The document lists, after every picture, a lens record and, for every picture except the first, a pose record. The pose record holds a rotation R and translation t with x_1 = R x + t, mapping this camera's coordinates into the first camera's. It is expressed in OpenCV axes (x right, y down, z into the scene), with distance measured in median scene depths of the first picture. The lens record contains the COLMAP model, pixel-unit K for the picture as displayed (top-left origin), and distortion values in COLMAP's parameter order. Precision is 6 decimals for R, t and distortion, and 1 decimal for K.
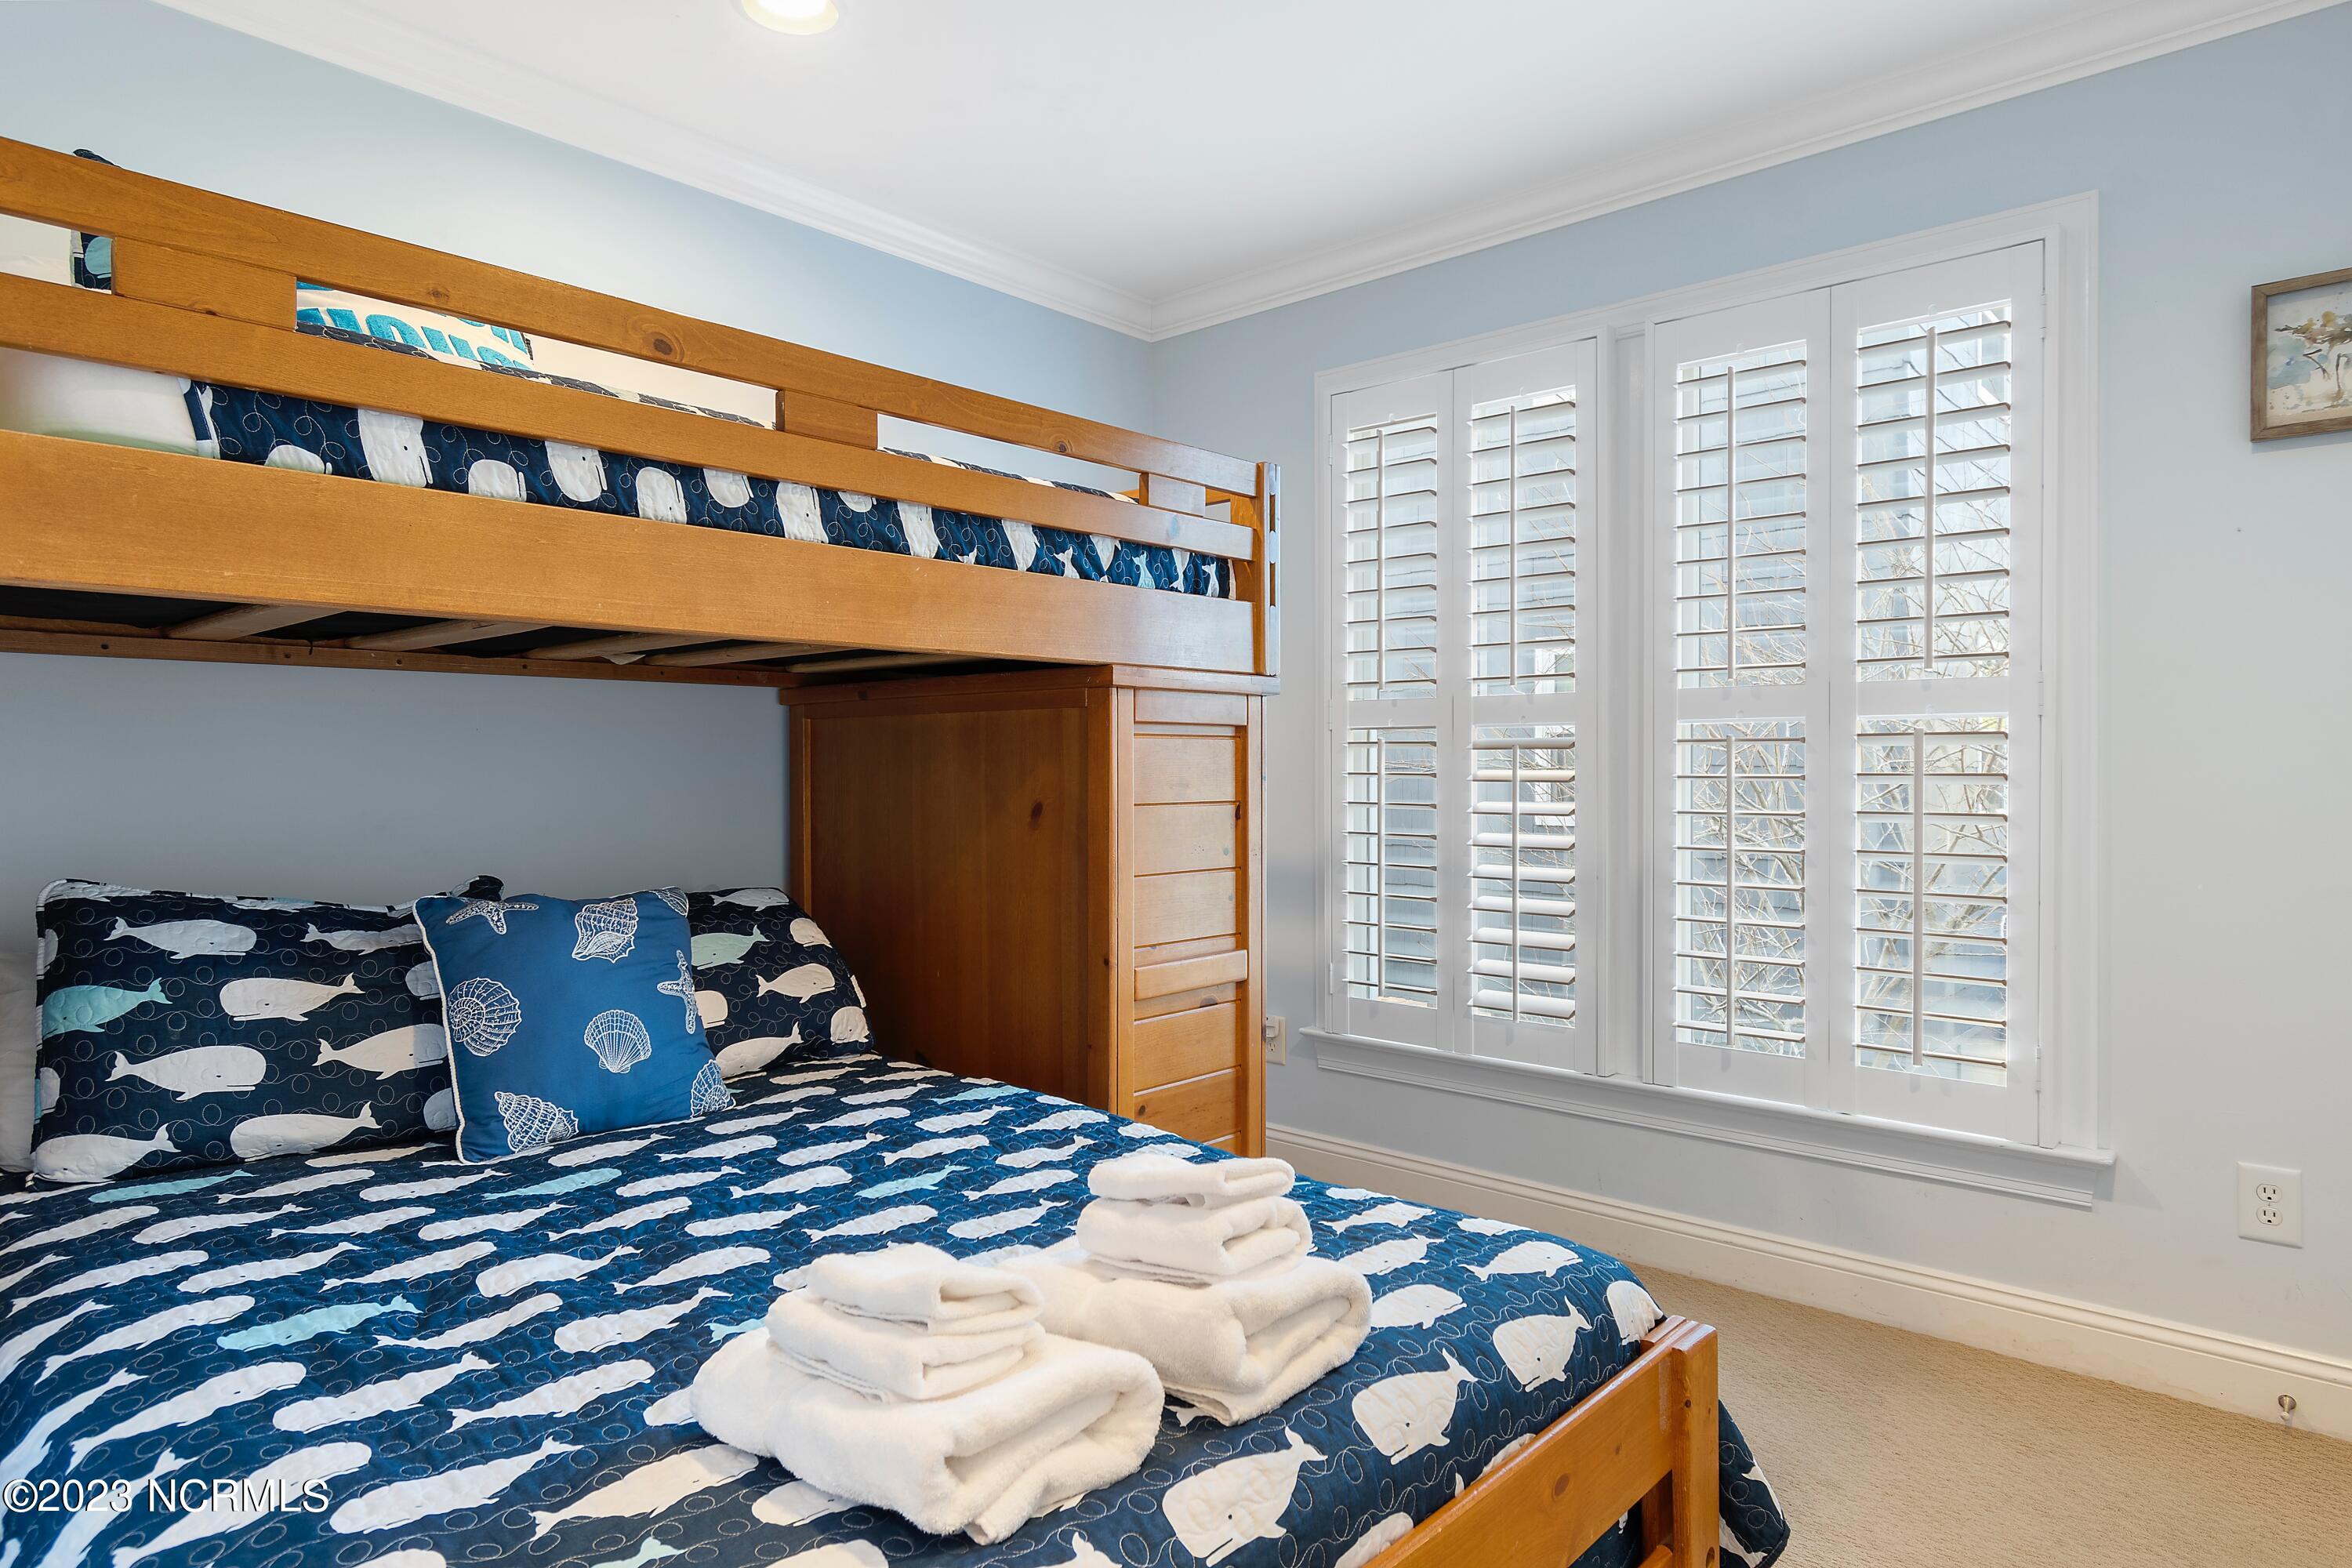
lens RADIAL K [[1282.0, 0, 1178.9], [0, 1282.0, 779.6], [0, 0, 1]] dist [0.002862, -0.000027]
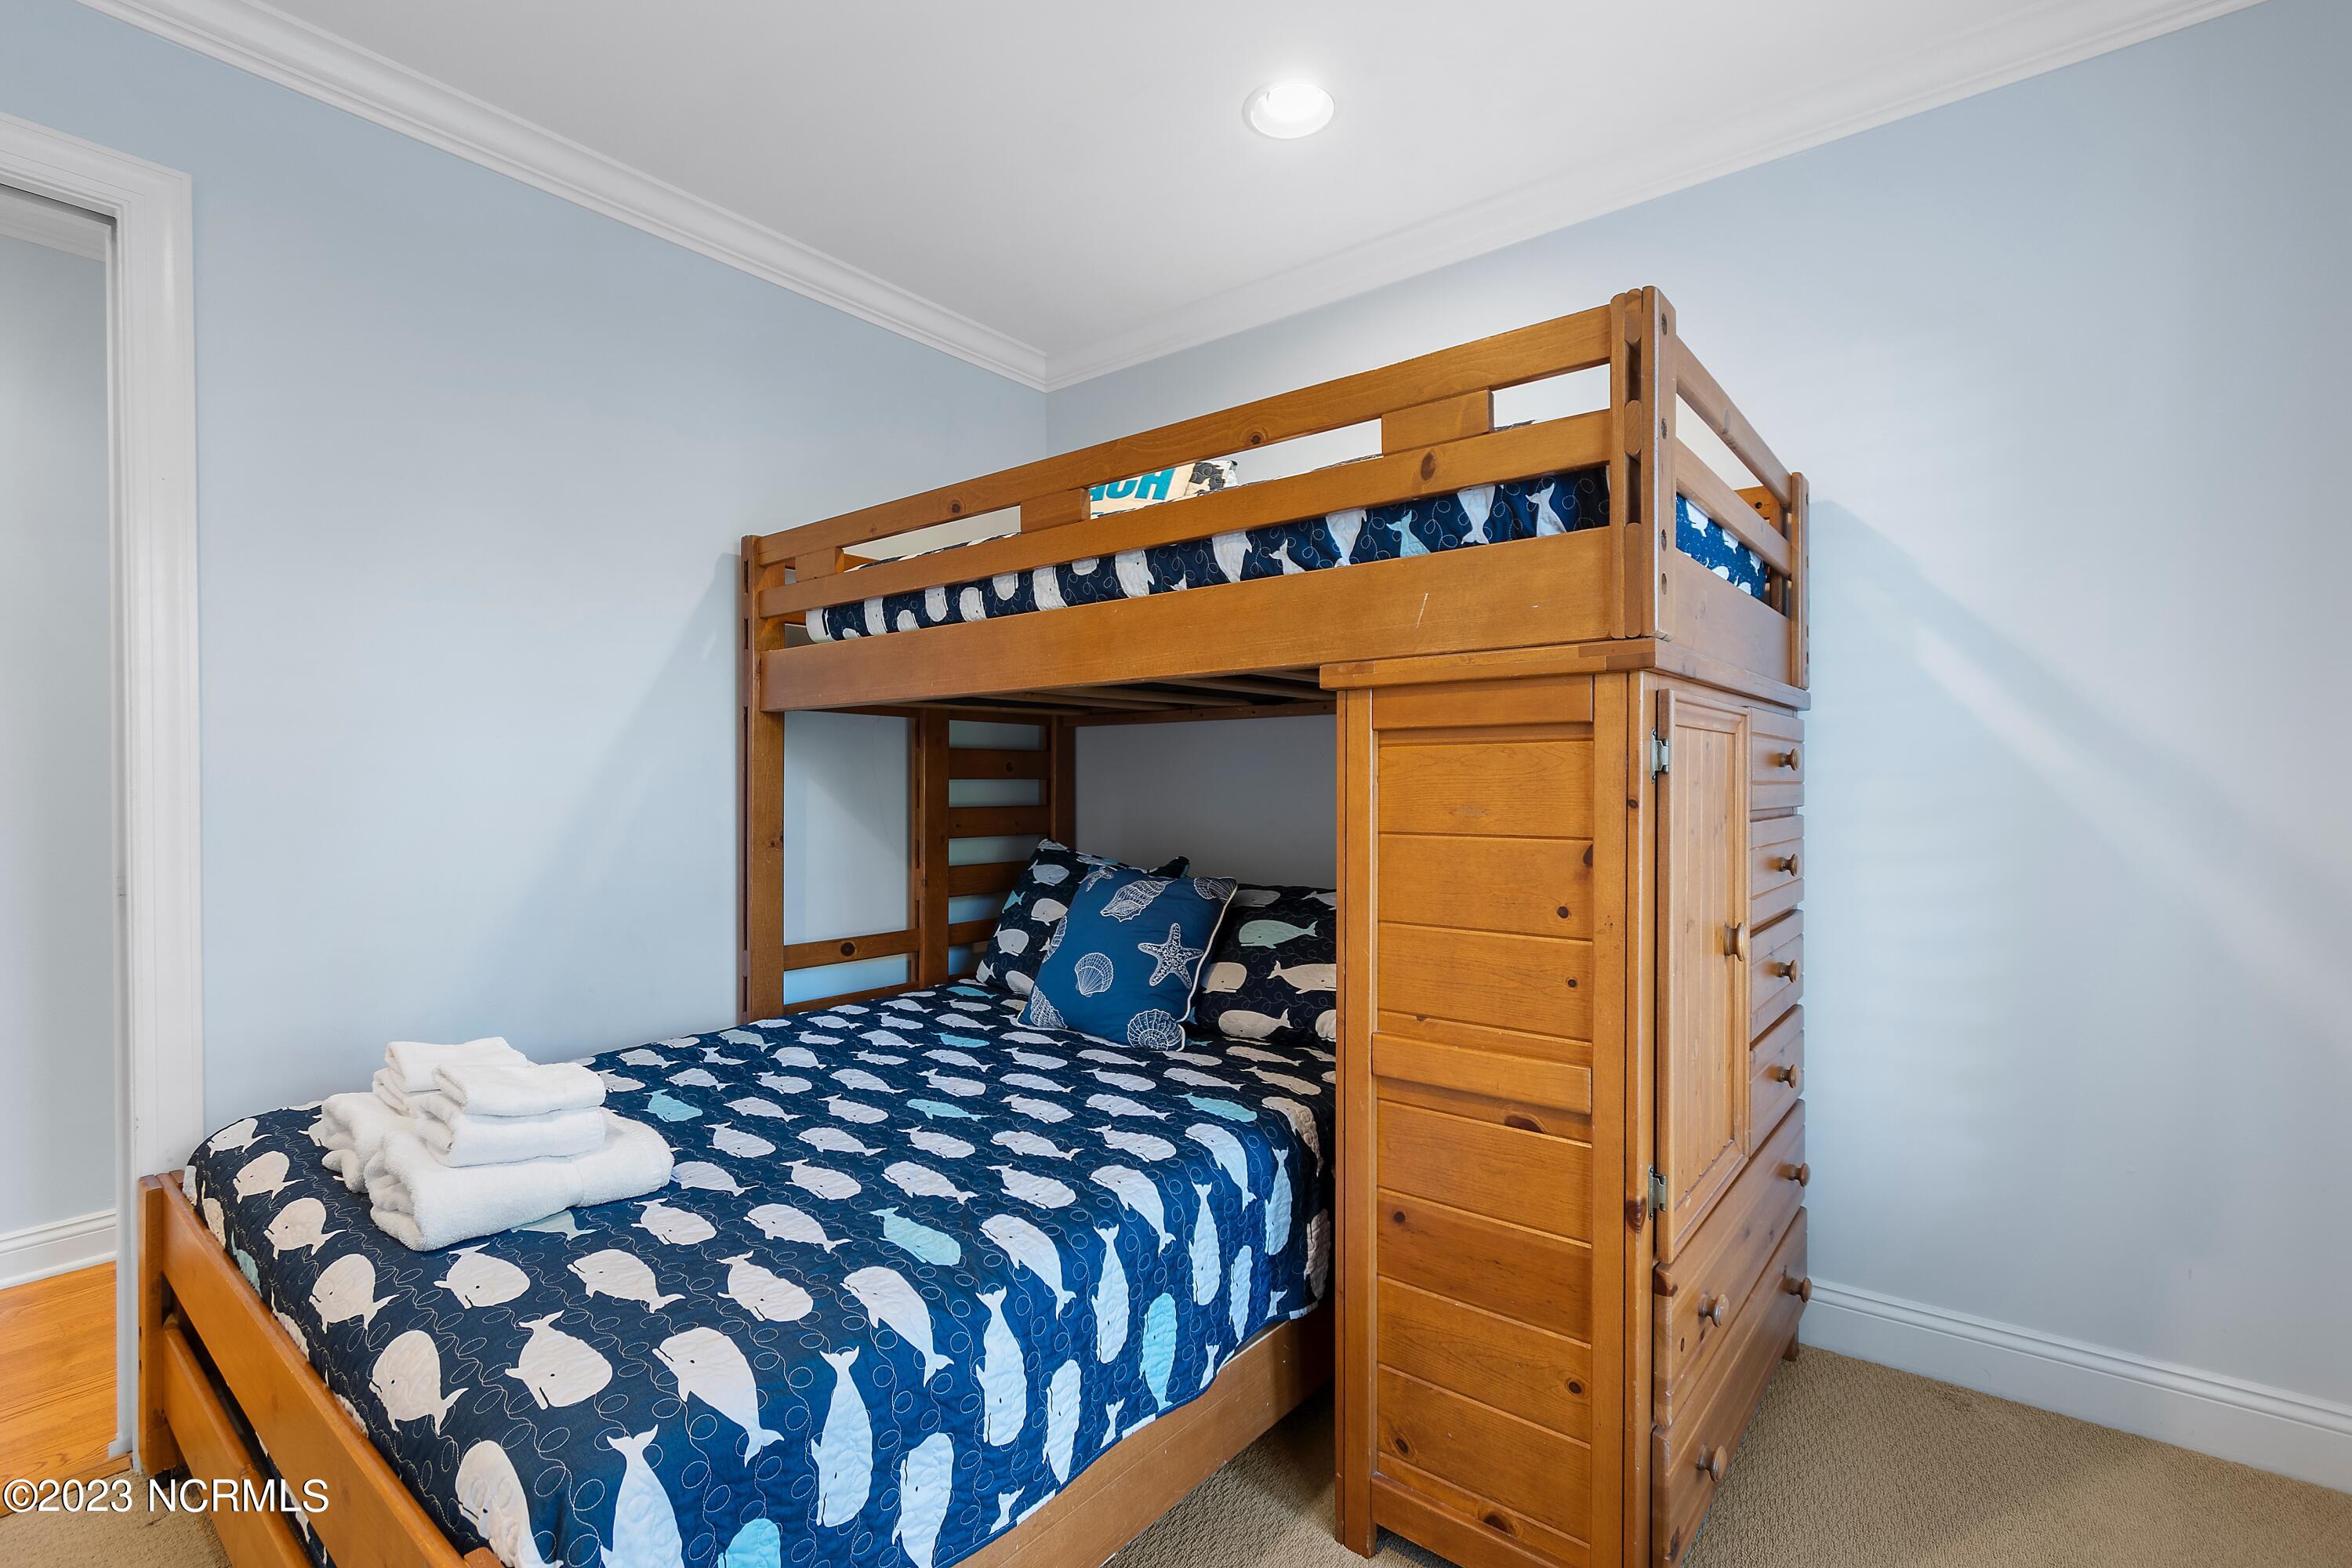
lens RADIAL K [[1054.8, 0, 1181.0], [0, 1054.8, 785.7], [0, 0, 1]] dist [0.005903, -0.002524]
pose [[0.090883, 0.009612, -0.995815, 0.749298], [-0.003527, 0.999950, 0.009330, -0.018320], [0.995855, 0.002664, 0.090913, 0.992018]]
